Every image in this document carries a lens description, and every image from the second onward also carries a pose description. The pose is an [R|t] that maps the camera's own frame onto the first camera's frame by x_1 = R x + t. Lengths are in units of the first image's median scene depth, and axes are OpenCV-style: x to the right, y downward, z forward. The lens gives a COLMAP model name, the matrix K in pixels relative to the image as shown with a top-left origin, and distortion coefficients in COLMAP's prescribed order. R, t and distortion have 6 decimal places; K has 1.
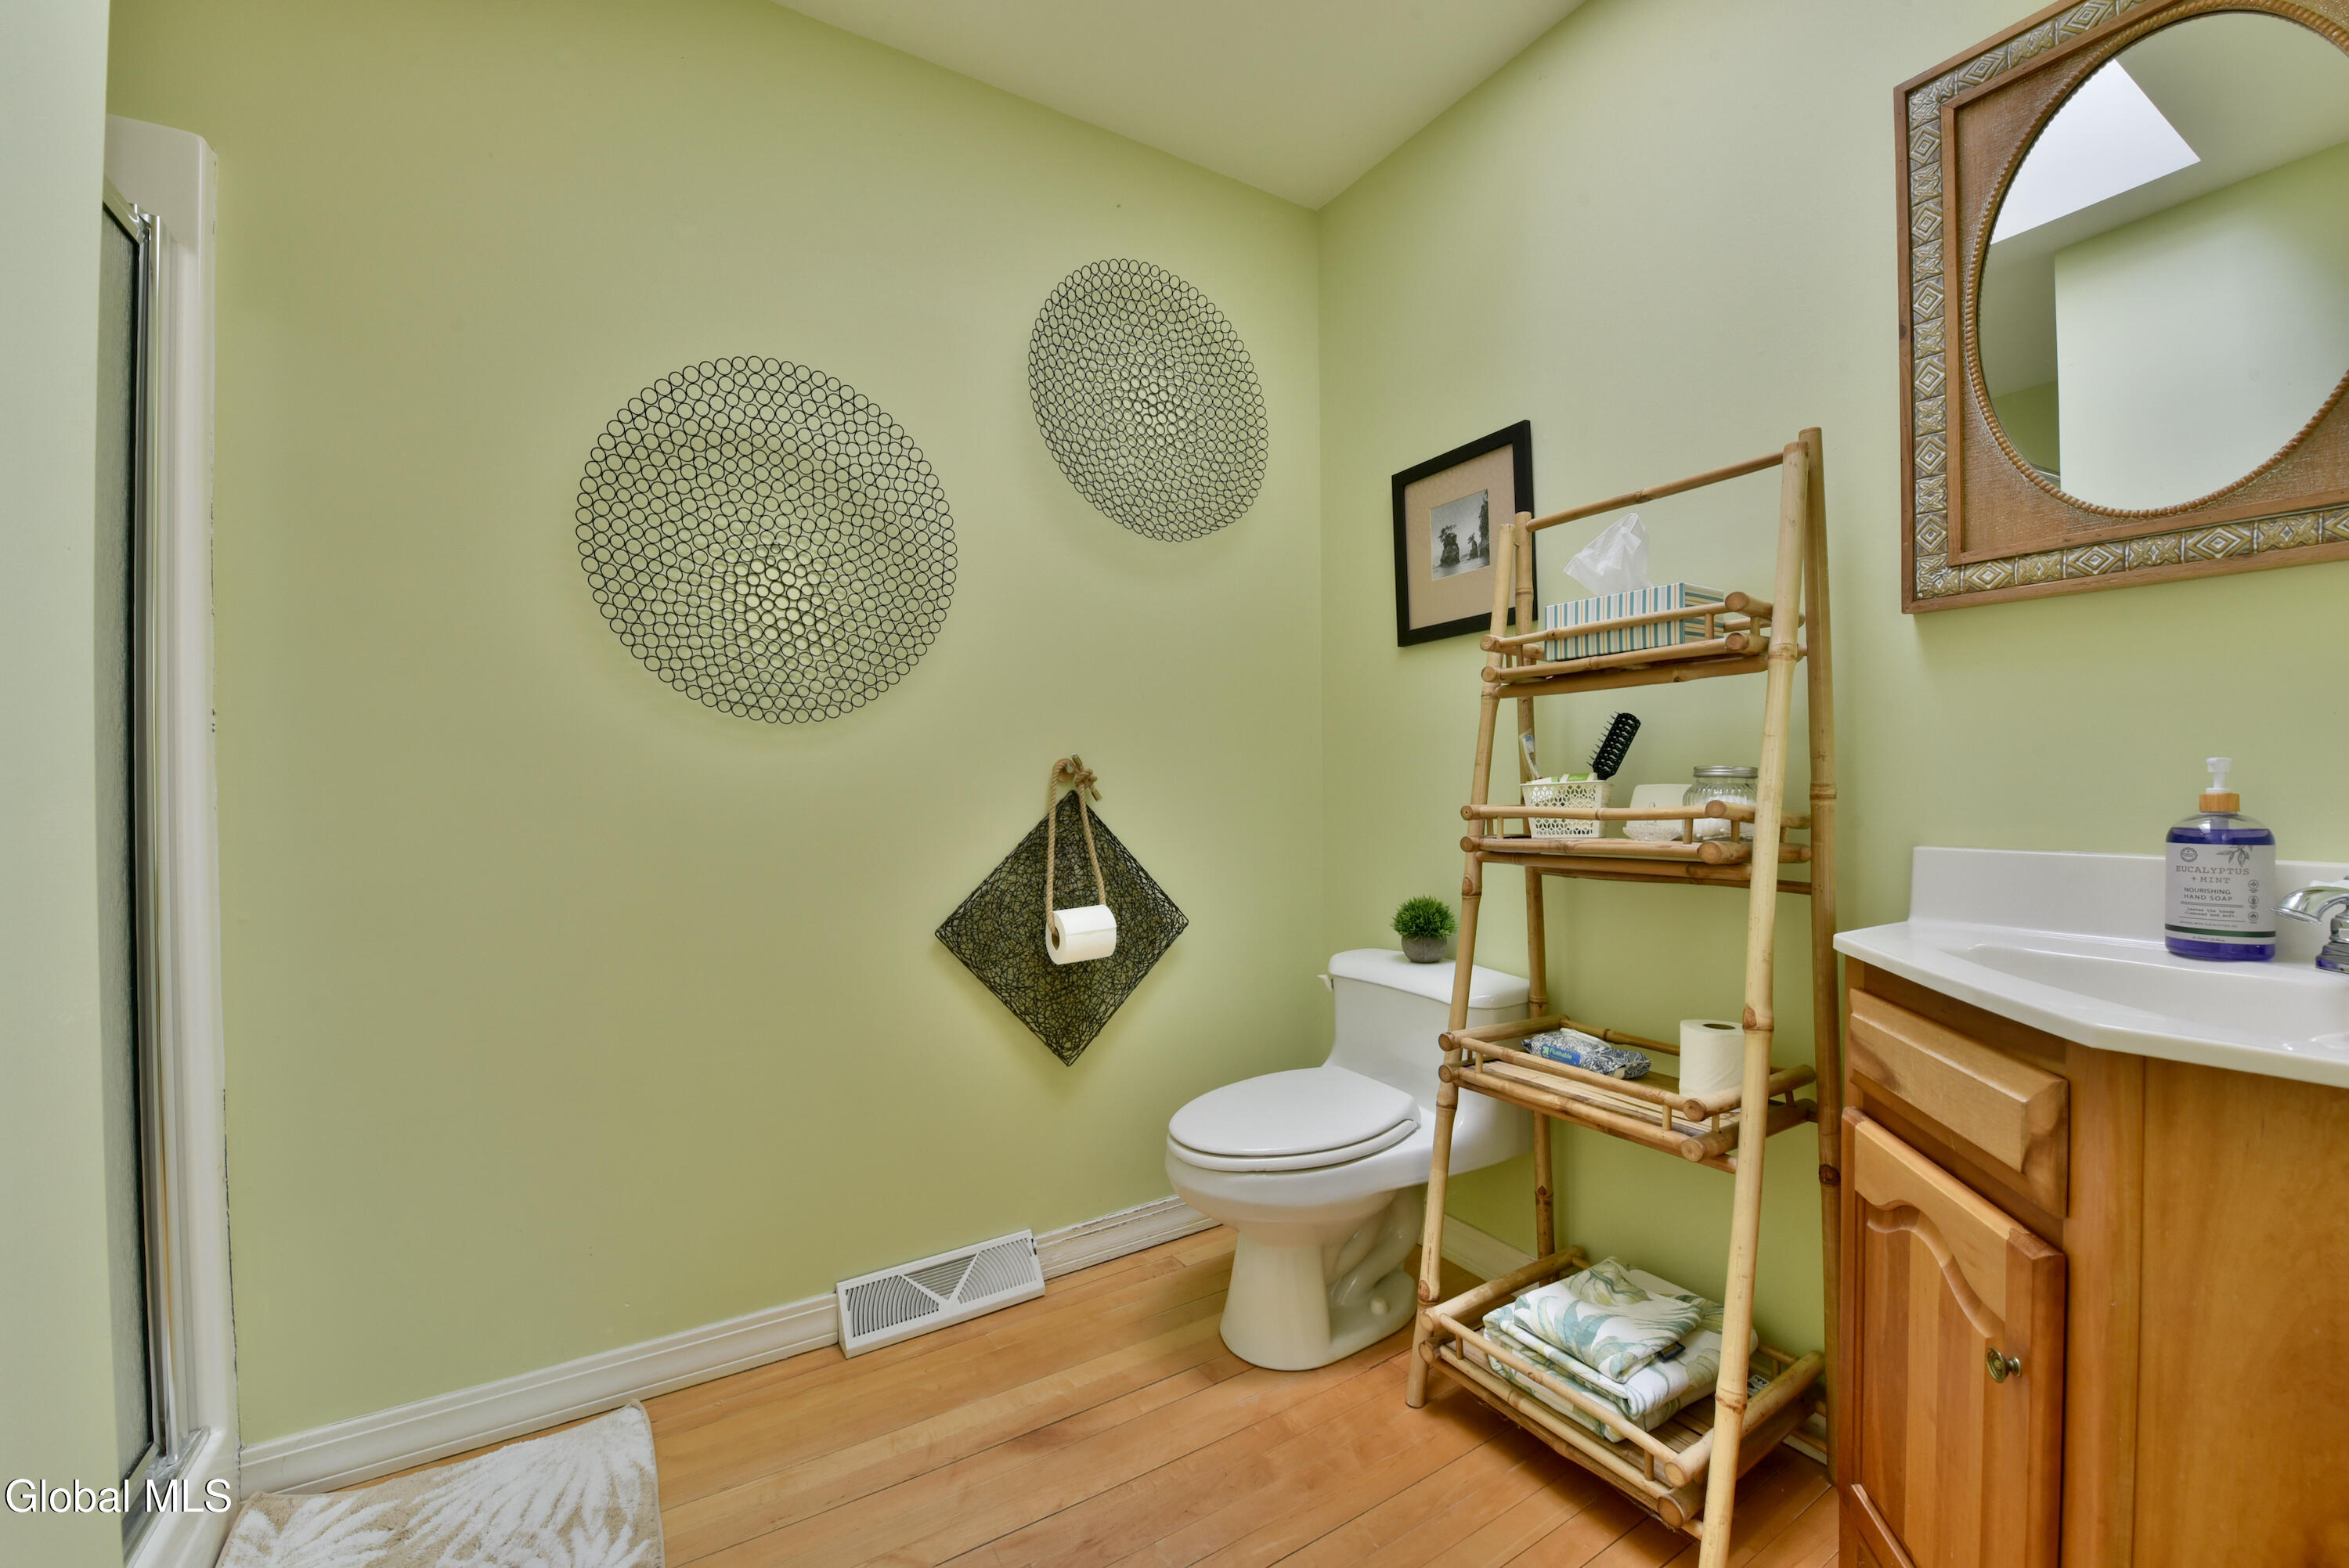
lens RADIAL K [[938.9, 0, 1179.0], [0, 938.9, 786.9], [0, 0, 1]] dist [-0.013281, -0.003497]
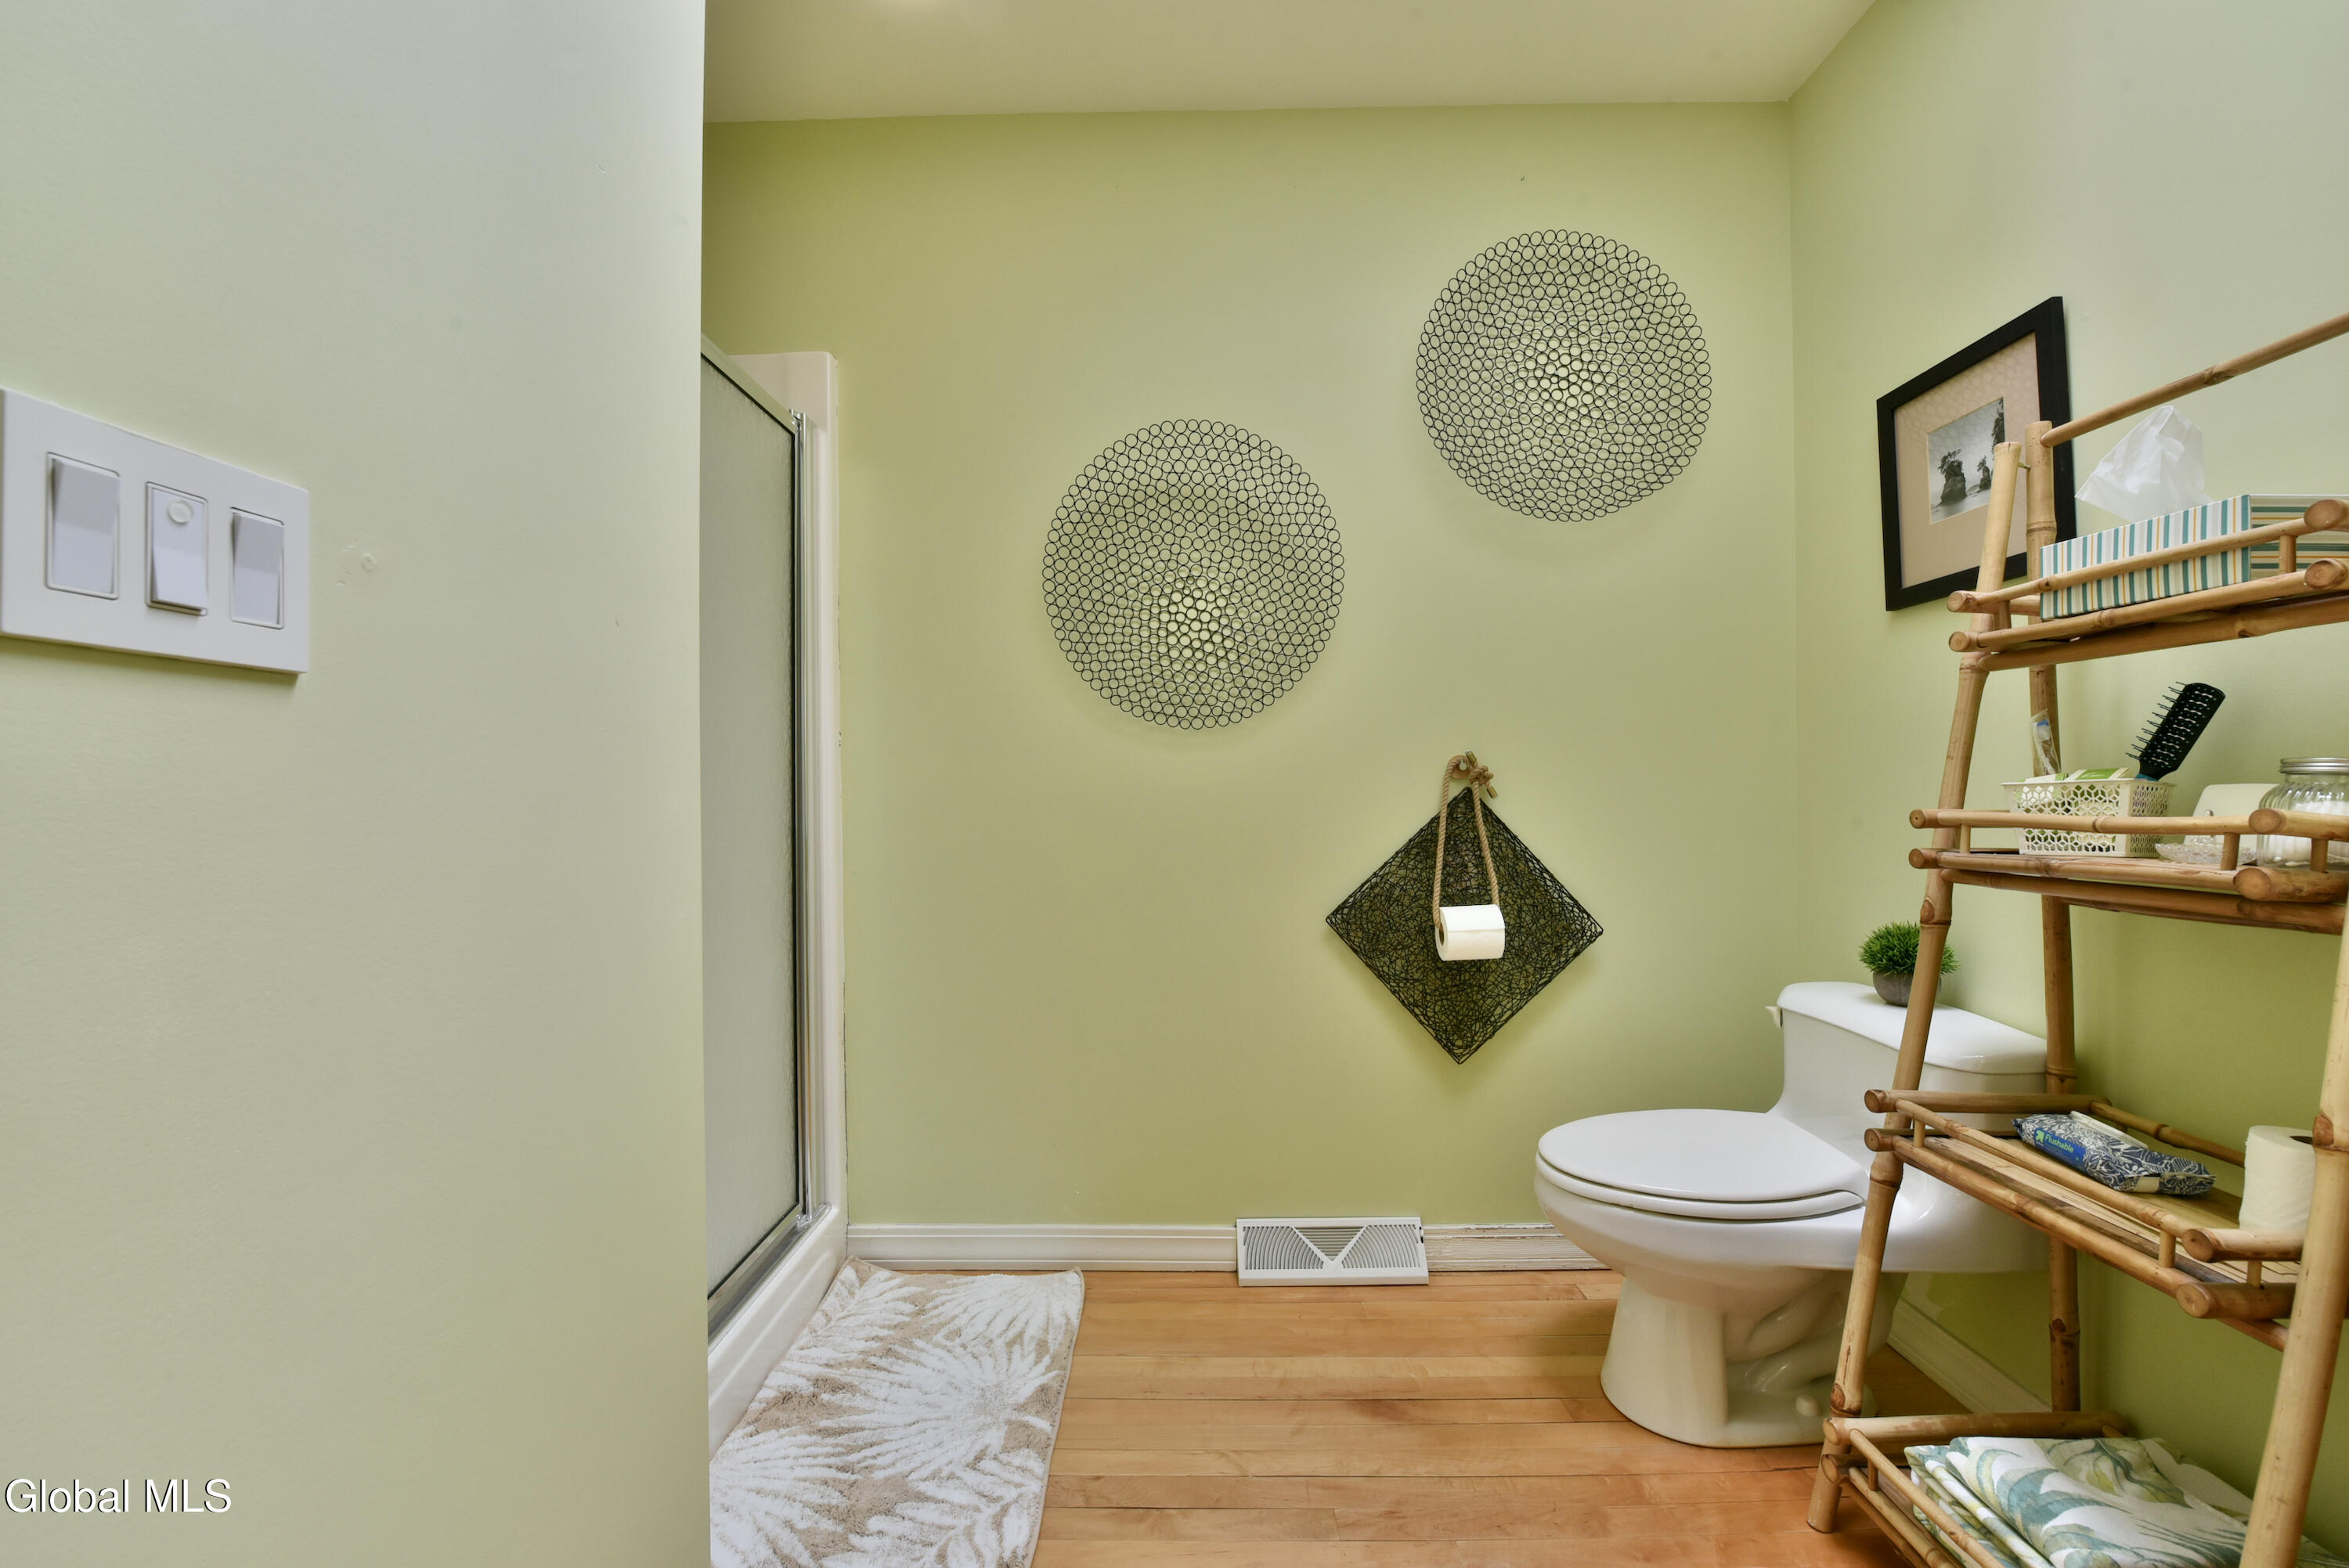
lens RADIAL K [[938.9, 0, 1179.0], [0, 938.9, 786.9], [0, 0, 1]] dist [-0.013281, -0.003497]
pose [[0.842824, 0.005238, -0.538164, 0.190352], [-0.002174, 0.999978, 0.006328, -0.002992], [0.538185, -0.004163, 0.842817, 0.000775]]
